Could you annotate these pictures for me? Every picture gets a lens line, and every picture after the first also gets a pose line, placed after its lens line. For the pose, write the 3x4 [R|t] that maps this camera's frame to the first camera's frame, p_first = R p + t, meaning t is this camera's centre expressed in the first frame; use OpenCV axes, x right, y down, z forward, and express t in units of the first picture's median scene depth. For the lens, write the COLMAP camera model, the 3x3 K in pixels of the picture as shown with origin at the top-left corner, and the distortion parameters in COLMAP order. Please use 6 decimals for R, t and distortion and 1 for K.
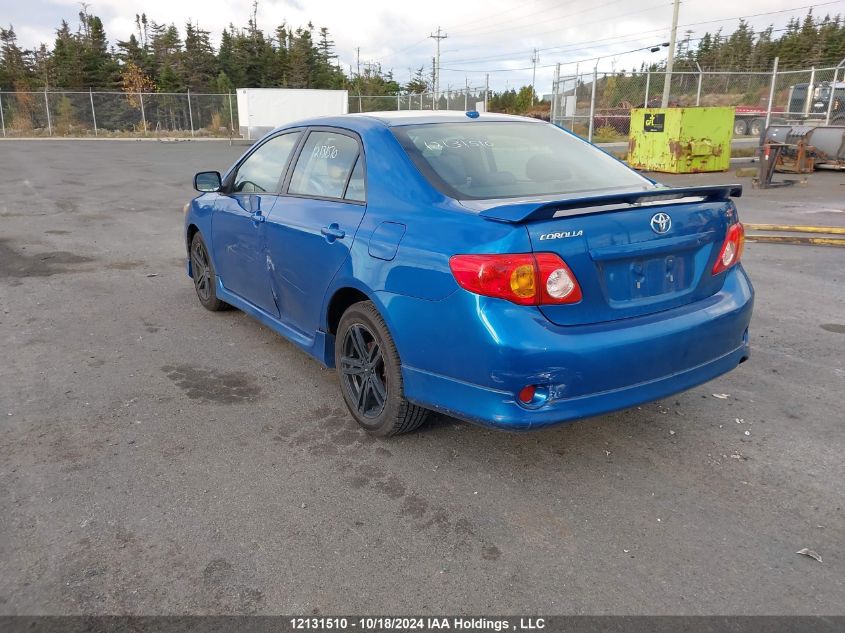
lens RADIAL K [[663.1, 0, 420.0], [0, 663.1, 320.9], [0, 0, 1]] dist [0.032956, -0.035314]
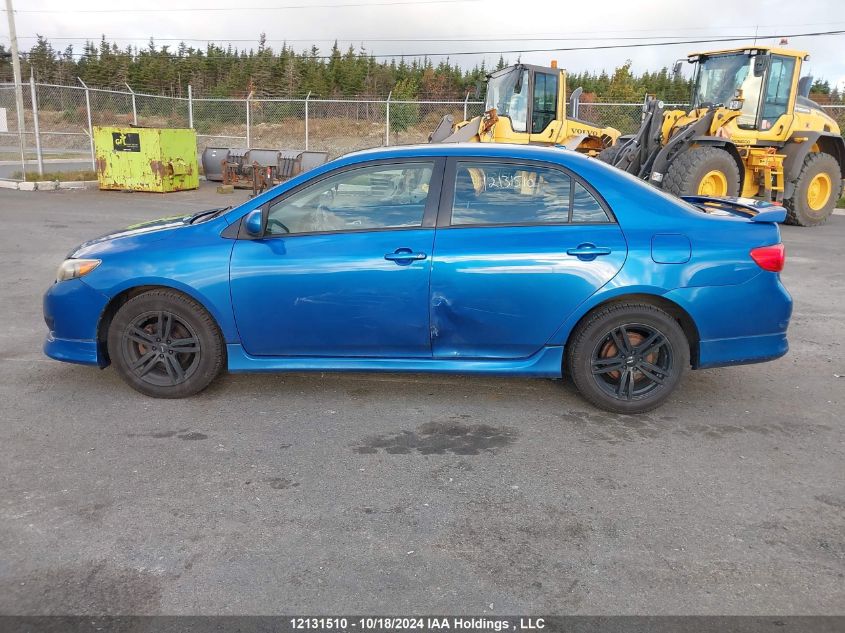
lens RADIAL K [[663.1, 0, 416.9], [0, 663.1, 317.1], [0, 0, 1]] dist [0.032956, -0.035314]
pose [[0.569880, -0.187264, 0.800106, -0.242464], [0.210750, 0.974427, 0.077956, -0.034312], [-0.794243, 0.124197, 0.594772, 0.114457]]
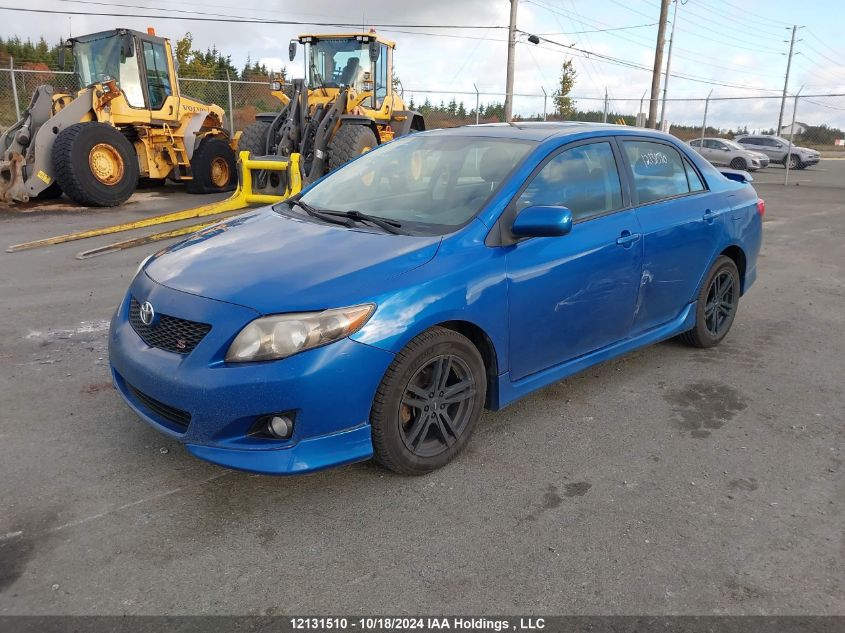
lens RADIAL K [[663.1, 0, 425.9], [0, 663.1, 315.5], [0, 0, 1]] dist [0.032956, -0.035314]
pose [[-0.170215, -0.256944, 0.951318, -0.265531], [0.272918, 0.915349, 0.296061, -0.097737], [-0.946859, 0.310026, -0.085682, 0.338648]]
